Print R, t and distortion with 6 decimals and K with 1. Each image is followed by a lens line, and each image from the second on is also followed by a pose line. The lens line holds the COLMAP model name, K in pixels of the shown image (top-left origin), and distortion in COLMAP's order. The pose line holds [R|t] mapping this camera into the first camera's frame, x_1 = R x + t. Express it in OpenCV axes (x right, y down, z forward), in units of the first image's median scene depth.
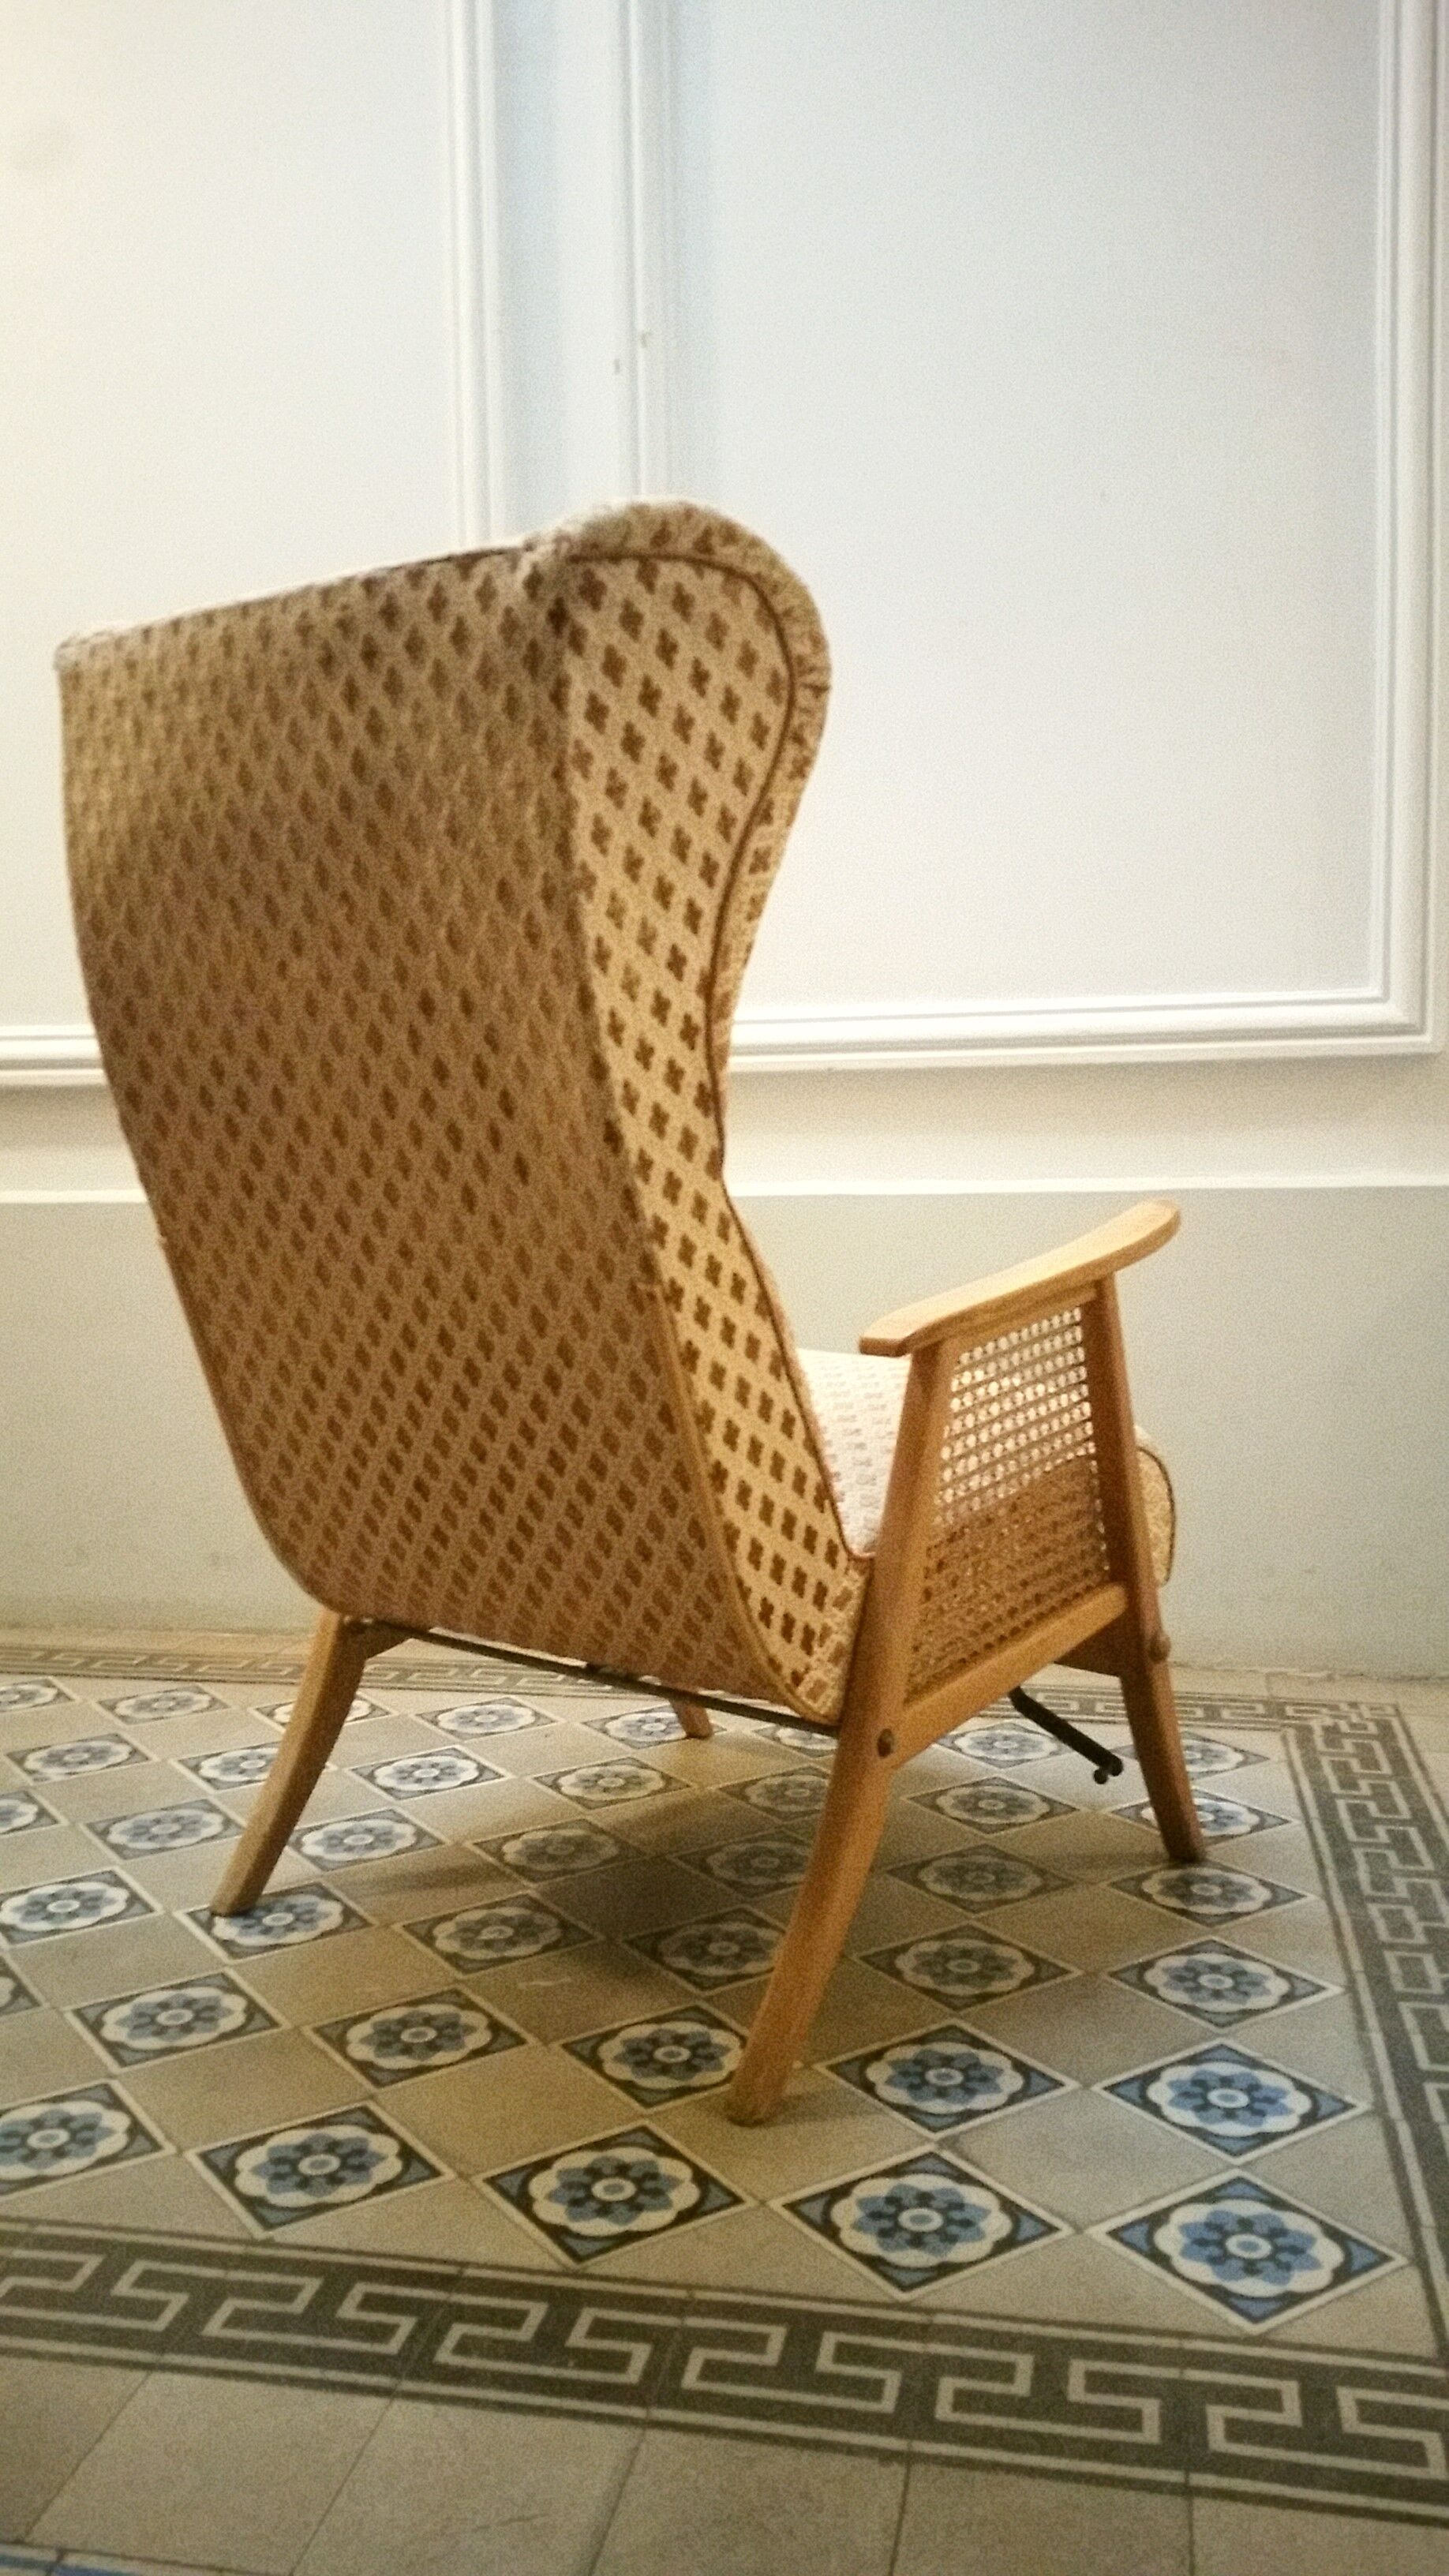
lens RADIAL K [[2104.0, 0, 722.0], [0, 2104.0, 1250.7], [0, 0, 1]] dist [0.049770, -0.105750]
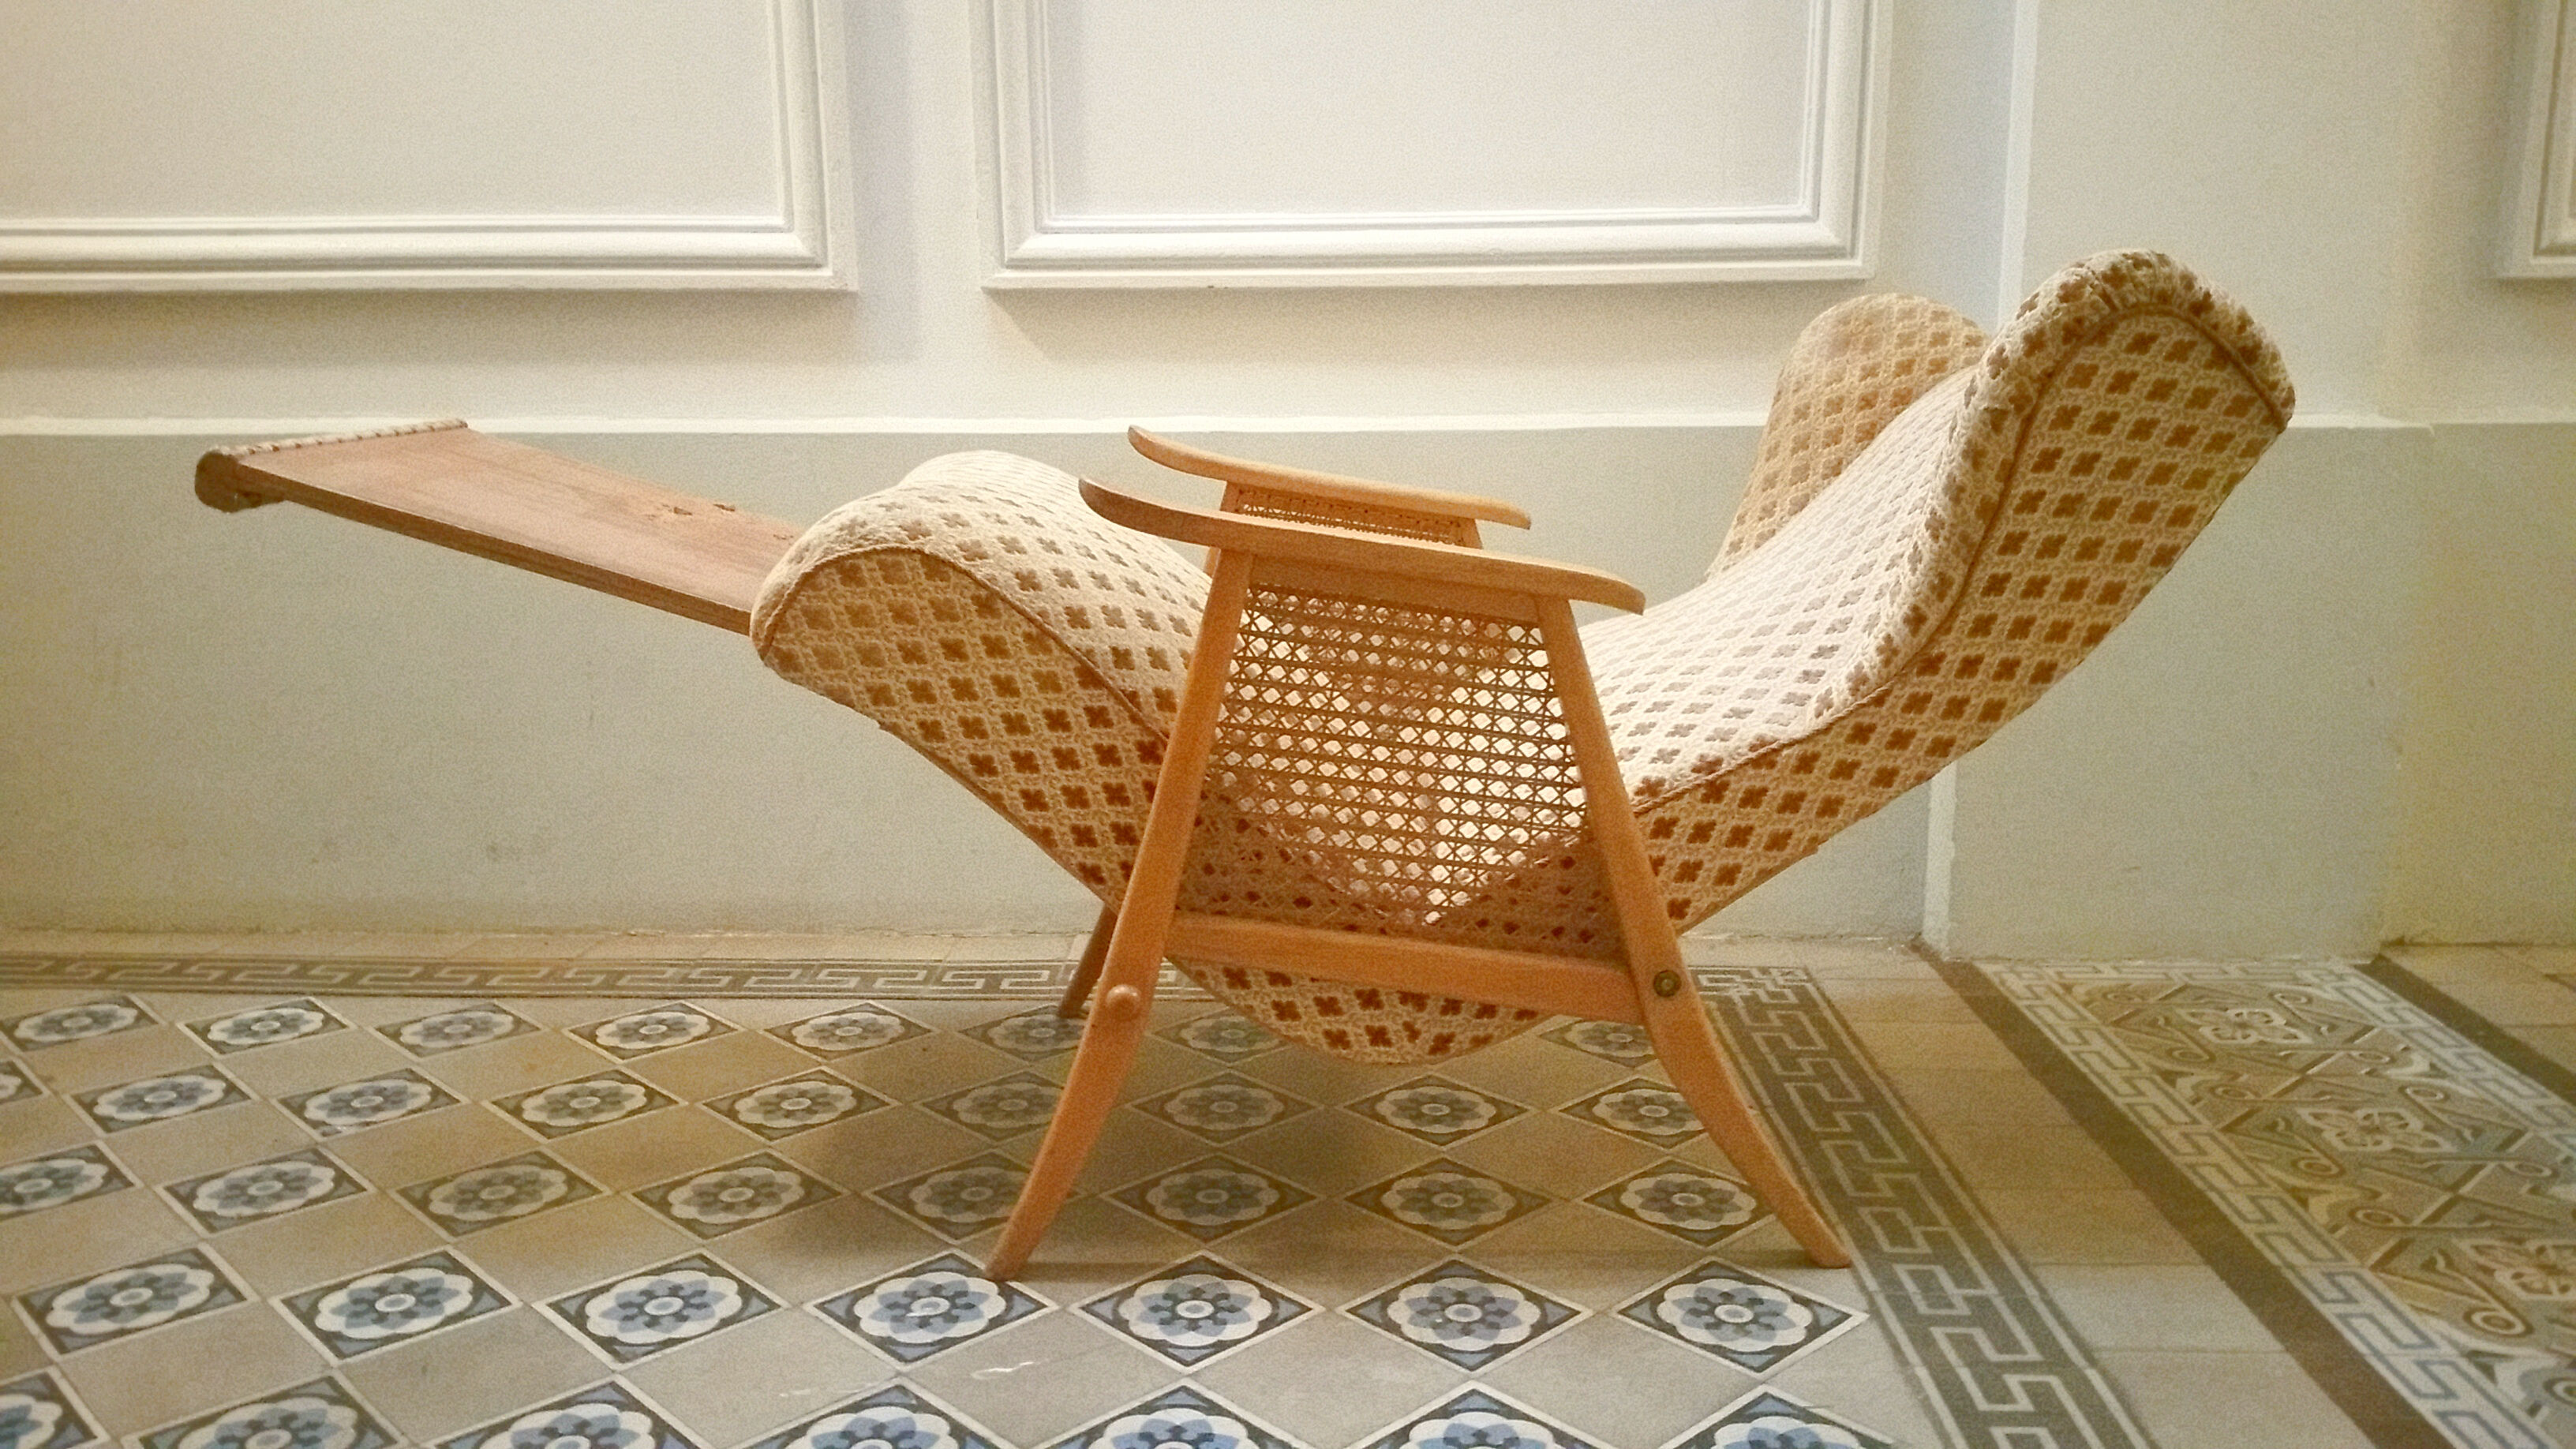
lens RADIAL K [[2104.0, 0, 1285.8], [0, 2104.0, 731.7], [0, 0, 1]] dist [0.049770, -0.105750]
pose [[0.985116, -0.023967, 0.170211, -0.112107], [0.001366, 0.991292, 0.131678, -0.029393], [-0.171885, -0.129486, 0.976570, 0.164776]]
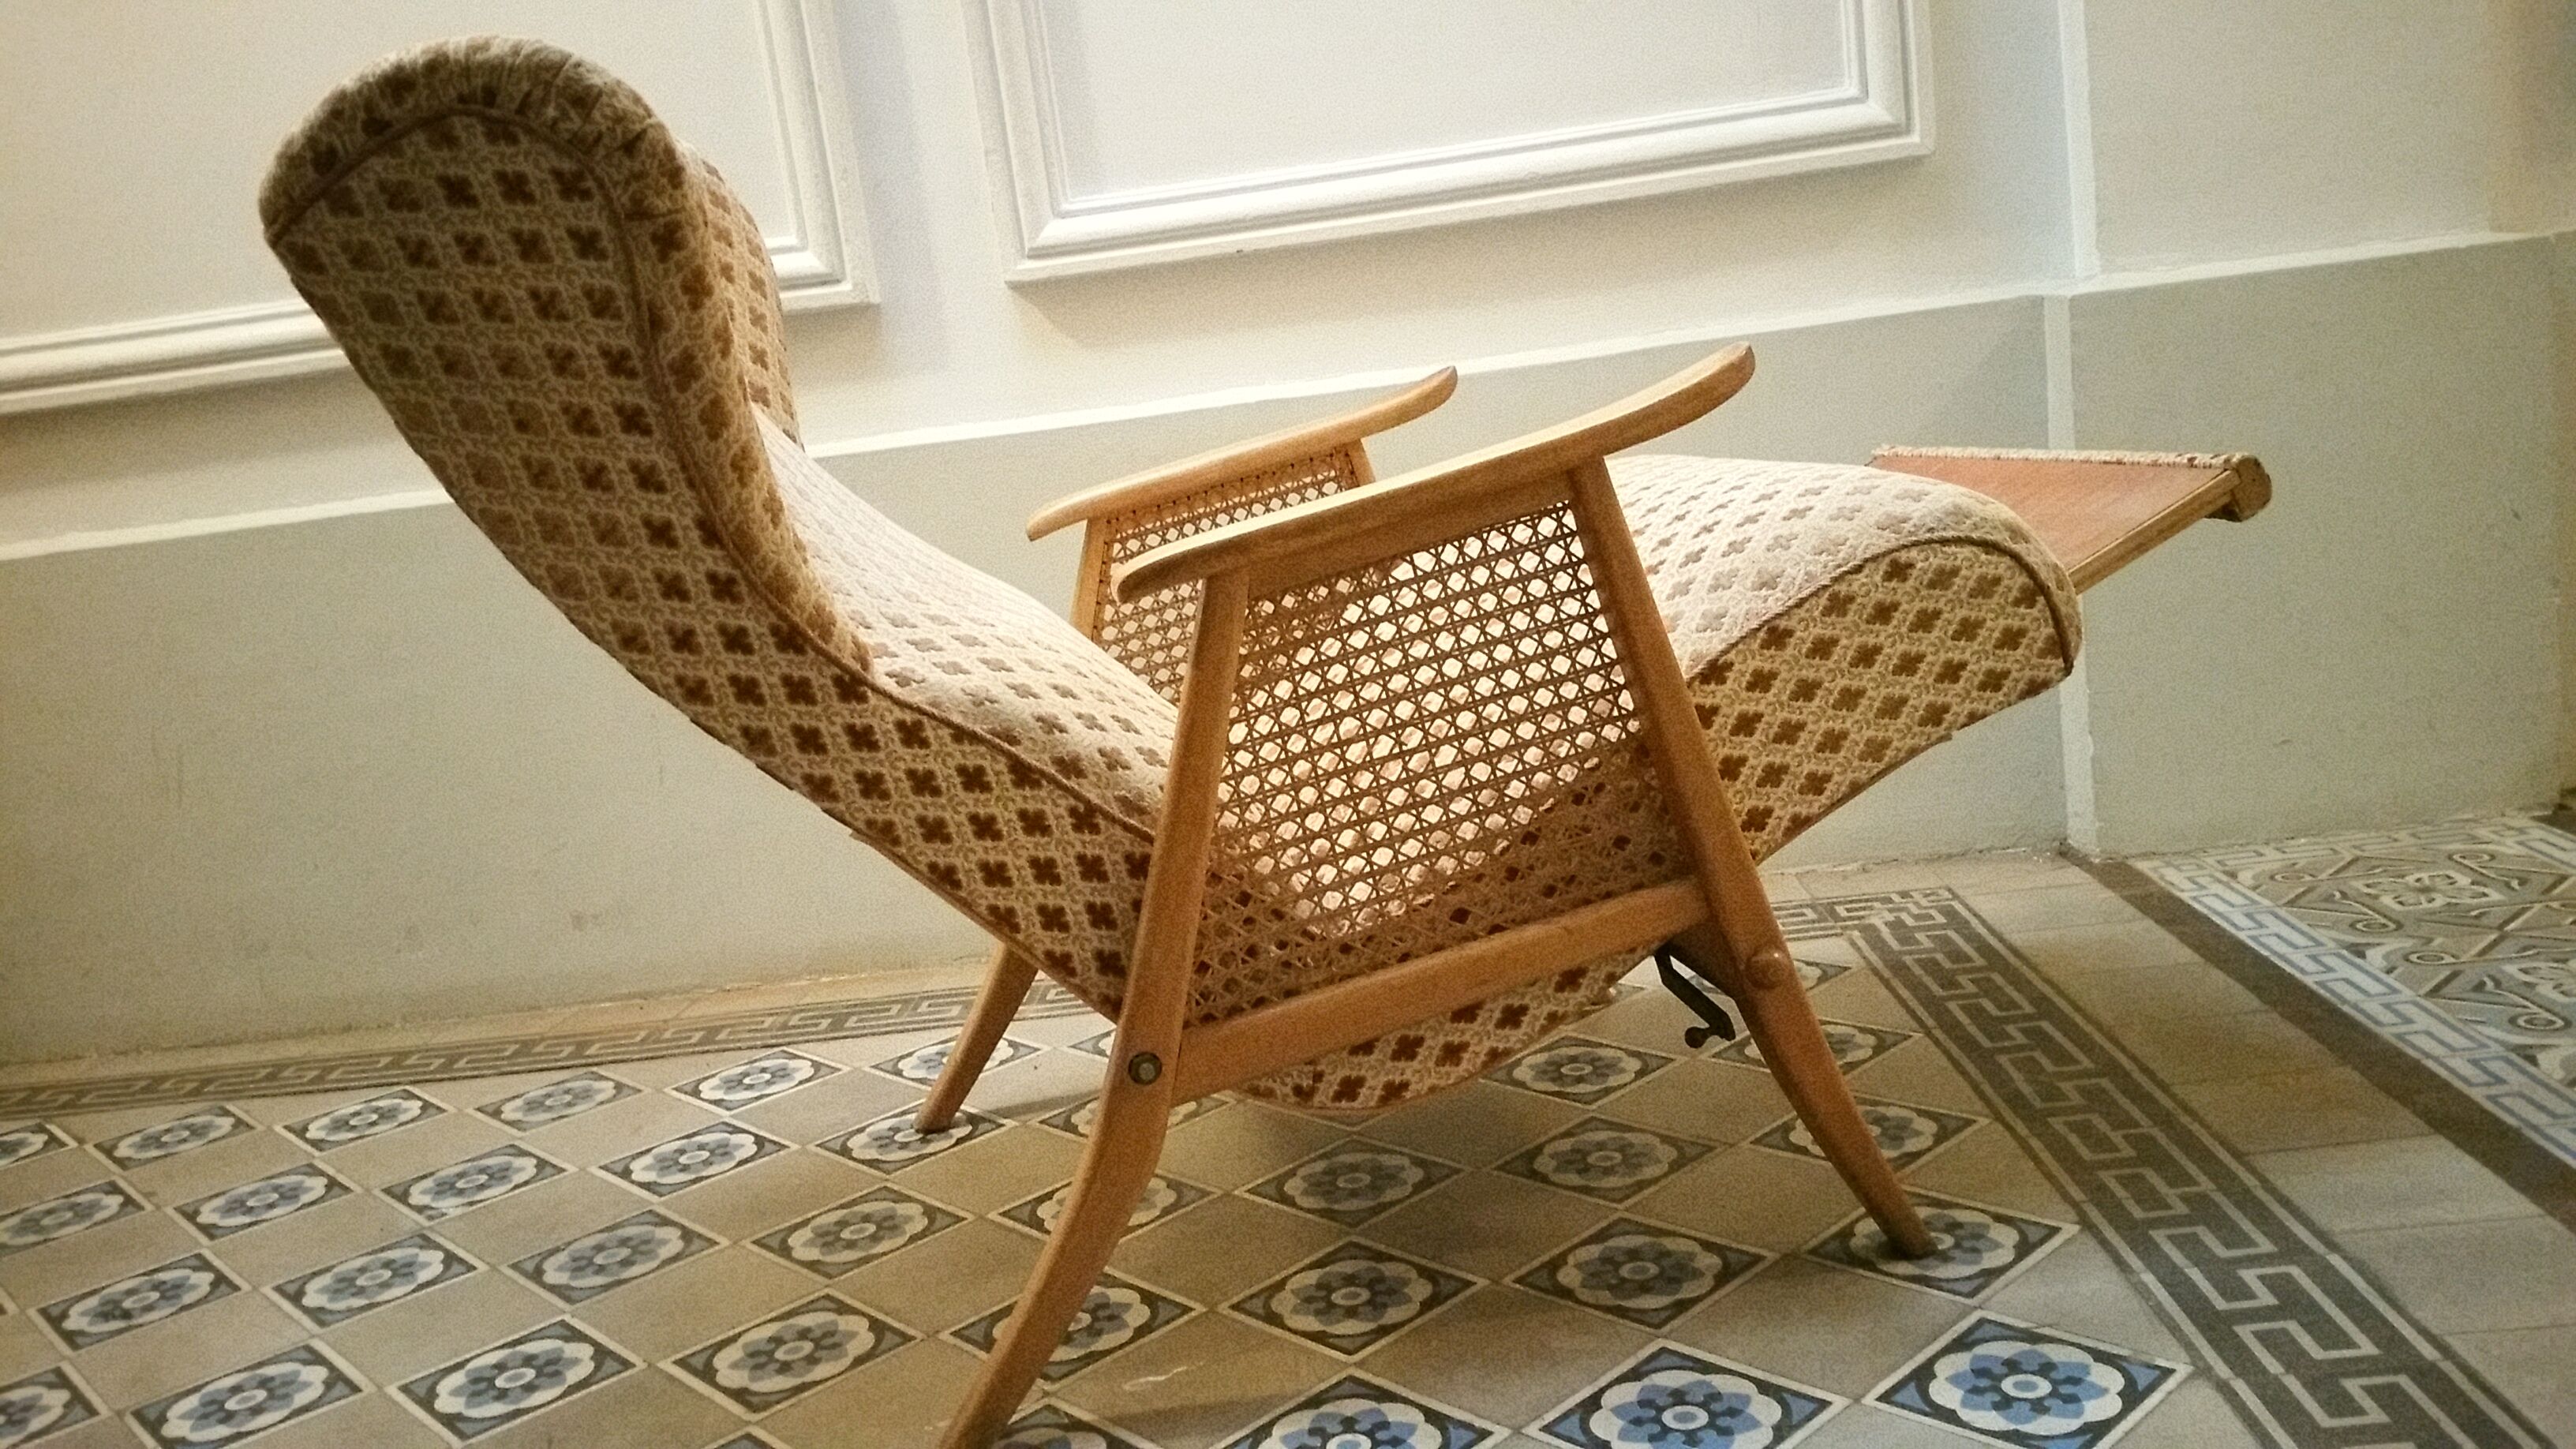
lens RADIAL K [[2104.0, 0, 1272.5], [0, 2104.0, 748.1], [0, 0, 1]] dist [0.049770, -0.105750]
pose [[0.982176, -0.136279, 0.129454, -0.113211], [0.120545, 0.985124, 0.122475, 0.012581], [-0.144219, -0.104687, 0.983993, 0.219839]]
